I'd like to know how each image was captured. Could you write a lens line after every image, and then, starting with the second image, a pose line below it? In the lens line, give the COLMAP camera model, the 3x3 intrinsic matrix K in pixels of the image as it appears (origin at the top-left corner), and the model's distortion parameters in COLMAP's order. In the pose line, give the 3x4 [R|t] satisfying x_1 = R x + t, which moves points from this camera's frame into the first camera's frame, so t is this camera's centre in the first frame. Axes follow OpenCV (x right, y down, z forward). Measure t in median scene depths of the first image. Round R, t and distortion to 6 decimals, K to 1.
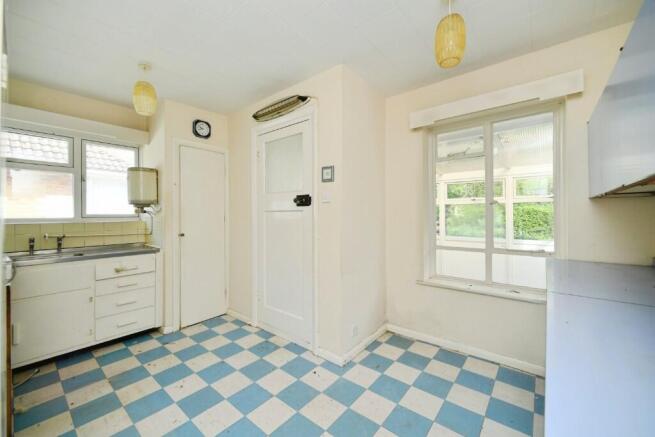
lens RADIAL K [[266.8, 0, 323.3], [0, 266.8, 215.9], [0, 0, 1]] dist [0.009600, 0.000115]
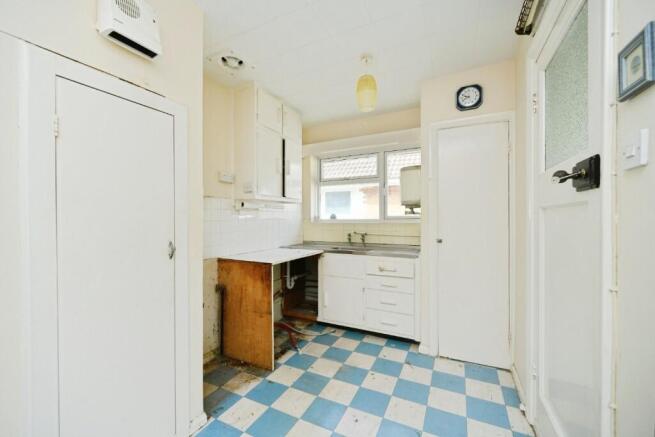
lens RADIAL K [[266.8, 0, 328.5], [0, 266.8, 219.6], [0, 0, 1]] dist [0.009600, 0.000115]
pose [[0.234602, 0.006382, -0.972071, 0.186258], [-0.004221, 0.999976, 0.005546, 0.004583], [0.972082, 0.002802, 0.234623, 0.515664]]
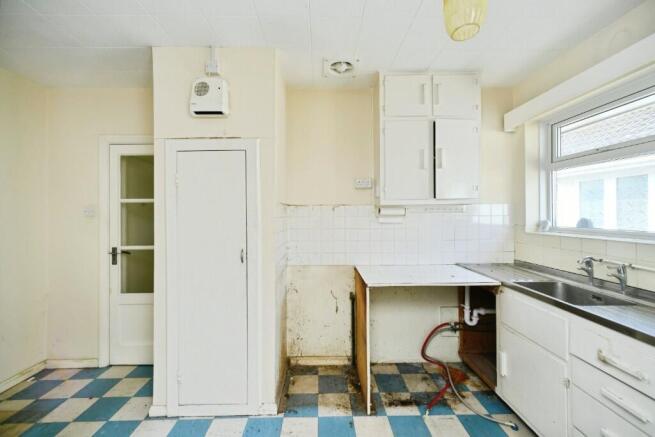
lens RADIAL K [[266.8, 0, 326.9], [0, 266.8, 213.1], [0, 0, 1]] dist [0.009600, 0.000115]
pose [[-0.759214, 0.009081, -0.650778, -0.113113], [0.007899, 0.999958, 0.004739, -0.040171], [0.650794, -0.001542, -0.759253, 0.967918]]
